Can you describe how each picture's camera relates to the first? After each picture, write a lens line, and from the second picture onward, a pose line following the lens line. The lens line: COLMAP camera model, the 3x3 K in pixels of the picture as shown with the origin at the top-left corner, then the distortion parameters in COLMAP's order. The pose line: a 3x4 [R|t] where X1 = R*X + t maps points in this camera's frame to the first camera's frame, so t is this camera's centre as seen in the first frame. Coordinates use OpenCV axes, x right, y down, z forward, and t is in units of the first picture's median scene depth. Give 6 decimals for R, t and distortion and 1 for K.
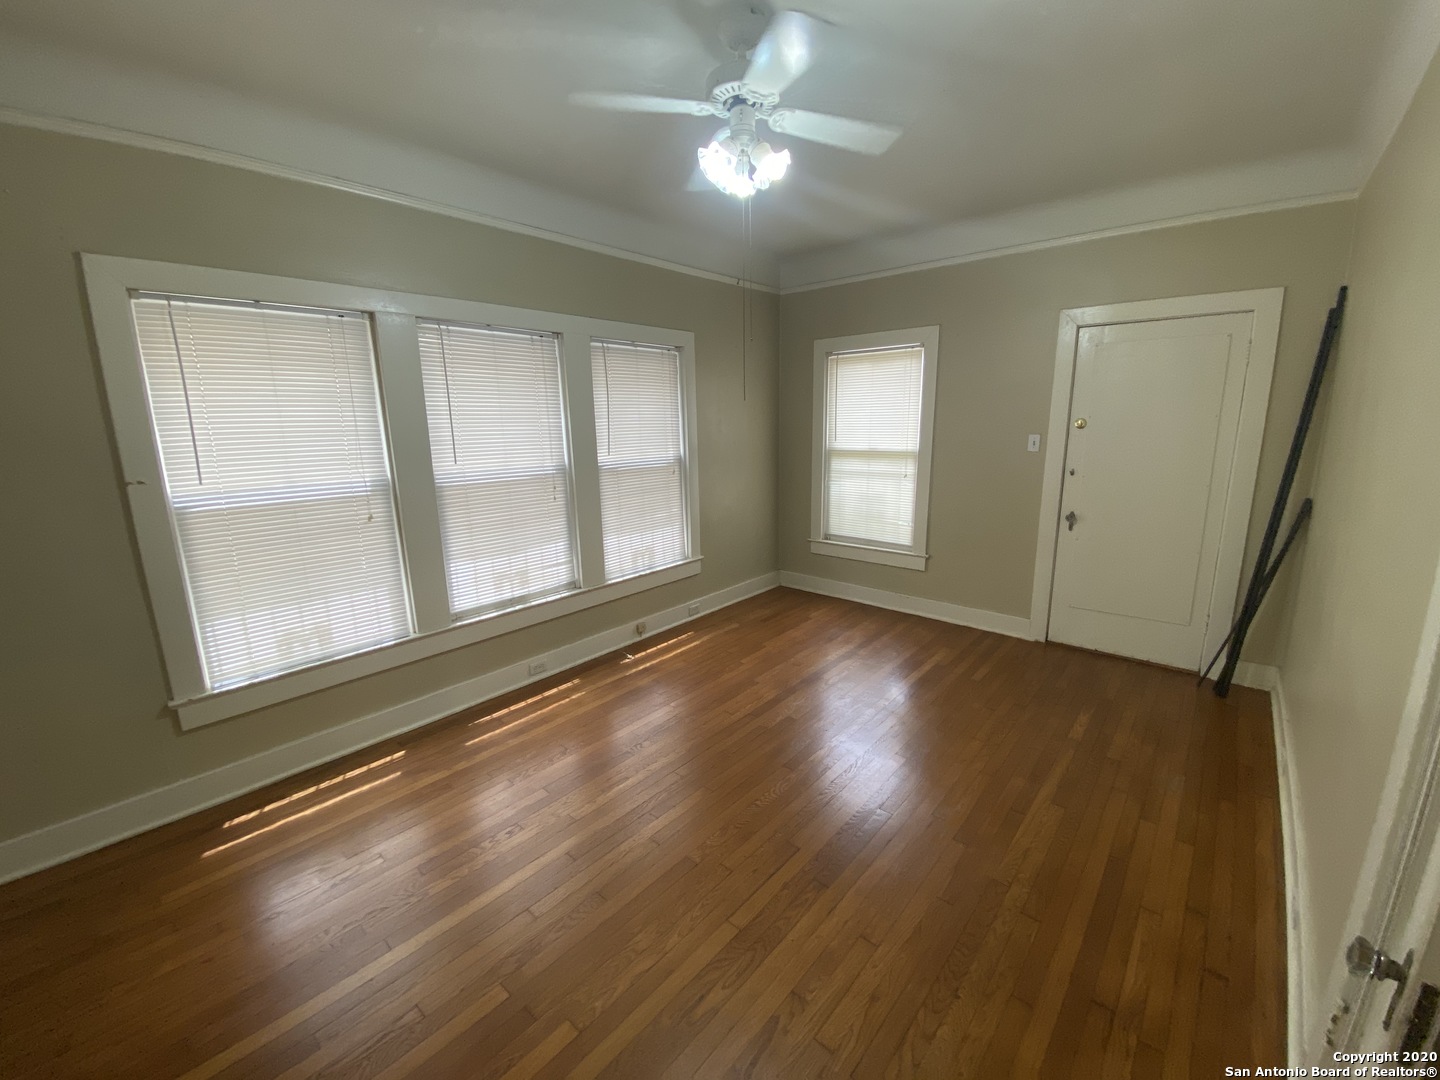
lens RADIAL K [[571.0, 0, 714.2], [0, 571.0, 548.0], [0, 0, 1]] dist [0.000118, -0.000038]
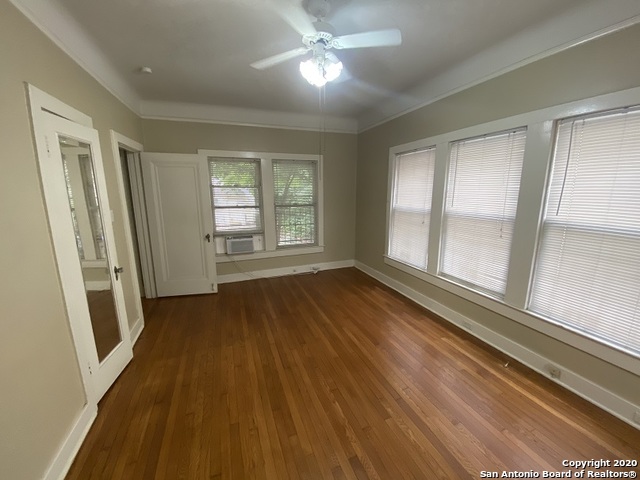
lens RADIAL K [[255.9, 0, 322.5], [0, 255.9, 237.0], [0, 0, 1]] dist [0.001681, -0.000022]
pose [[-0.452912, 0.183975, -0.872367, 0.607433], [-0.176872, 0.940488, 0.290169, -0.223240], [0.873835, 0.285718, -0.393418, 0.940158]]
